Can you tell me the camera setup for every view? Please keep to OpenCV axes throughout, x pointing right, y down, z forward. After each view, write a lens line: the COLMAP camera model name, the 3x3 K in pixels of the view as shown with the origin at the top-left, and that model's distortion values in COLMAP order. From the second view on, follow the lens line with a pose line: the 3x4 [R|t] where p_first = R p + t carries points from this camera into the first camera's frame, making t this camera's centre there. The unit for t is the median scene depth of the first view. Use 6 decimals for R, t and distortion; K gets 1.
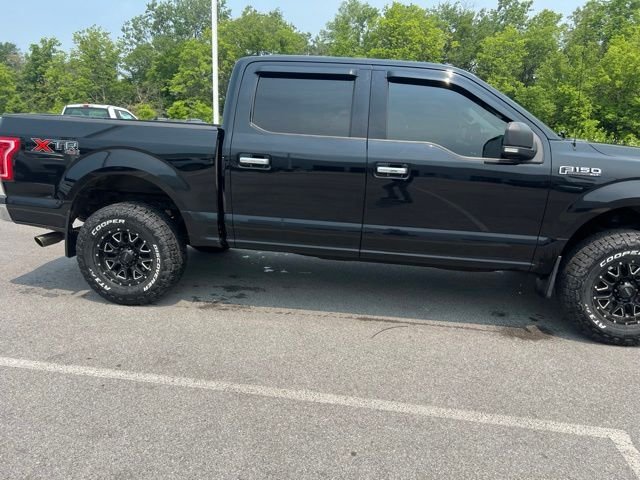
lens RADIAL K [[483.9, 0, 324.8], [0, 483.9, 236.2], [0, 0, 1]] dist [0.058052, -0.063995]
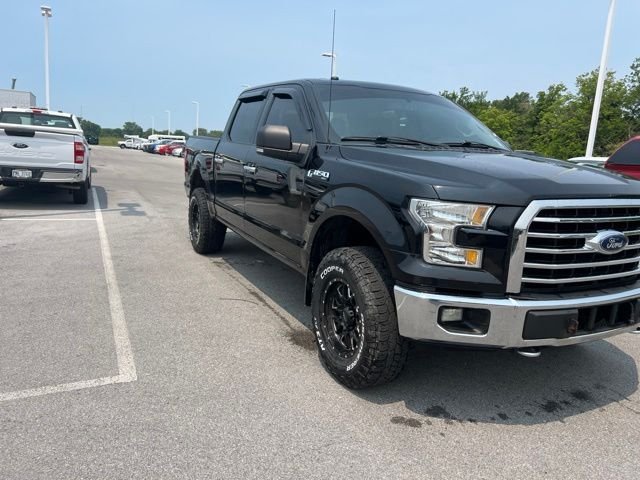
lens RADIAL K [[479.9, 0, 325.2], [0, 479.9, 239.7], [0, 0, 1]] dist [0.049811, -0.053978]
pose [[0.573434, 0.147506, -0.805863, 1.143490], [-0.205779, 0.978056, 0.032597, -0.035820], [0.792987, 0.147137, 0.591204, 0.415737]]
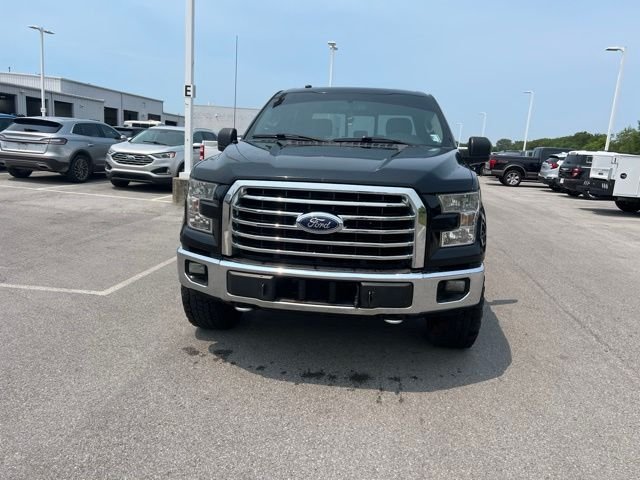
lens RADIAL K [[479.9, 0, 324.0], [0, 479.9, 241.9], [0, 0, 1]] dist [0.049811, -0.053978]
pose [[0.009315, 0.161230, -0.986873, 1.533508], [-0.250940, 0.955711, 0.153771, -0.171802], [0.967958, 0.246213, 0.049361, 1.080055]]
